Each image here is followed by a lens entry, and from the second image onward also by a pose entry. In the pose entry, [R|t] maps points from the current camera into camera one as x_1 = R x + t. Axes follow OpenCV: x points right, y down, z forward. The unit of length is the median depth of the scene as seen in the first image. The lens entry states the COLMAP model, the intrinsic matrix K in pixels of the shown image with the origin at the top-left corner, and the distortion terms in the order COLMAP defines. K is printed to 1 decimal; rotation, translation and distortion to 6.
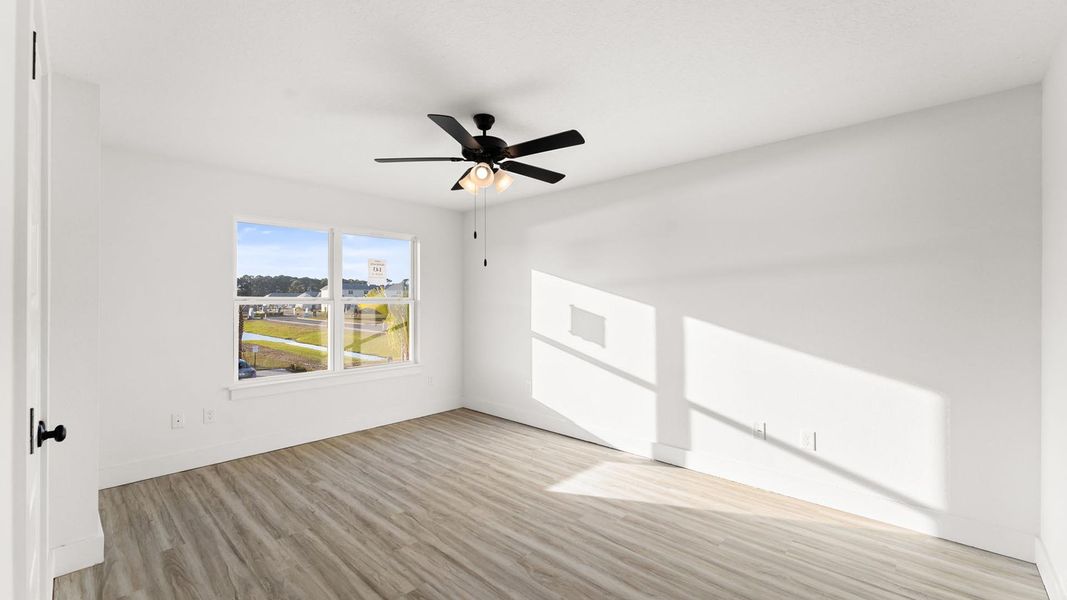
lens RADIAL K [[443.6, 0, 540.3], [0, 443.6, 313.6], [0, 0, 1]] dist [-0.001325, -0.000150]
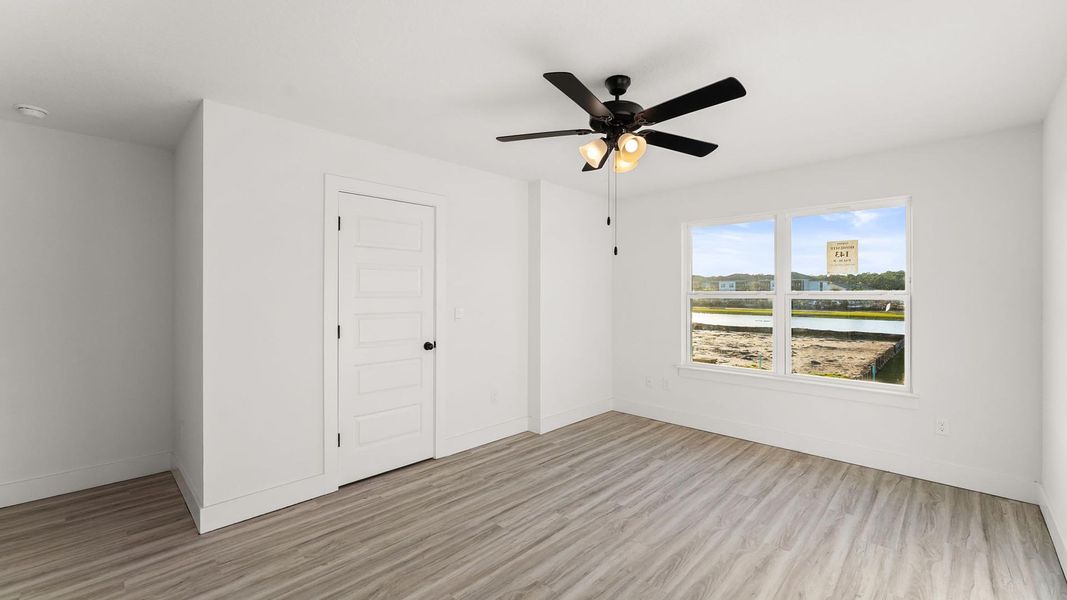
lens RADIAL K [[428.8, 0, 516.6], [0, 428.8, 294.1], [0, 0, 1]] dist [-0.001436, -0.000252]
pose [[-0.054378, 0.001793, -0.998519, 0.570978], [-0.031025, 0.999513, 0.003484, -0.024659], [0.998038, 0.031169, -0.054296, 0.675346]]
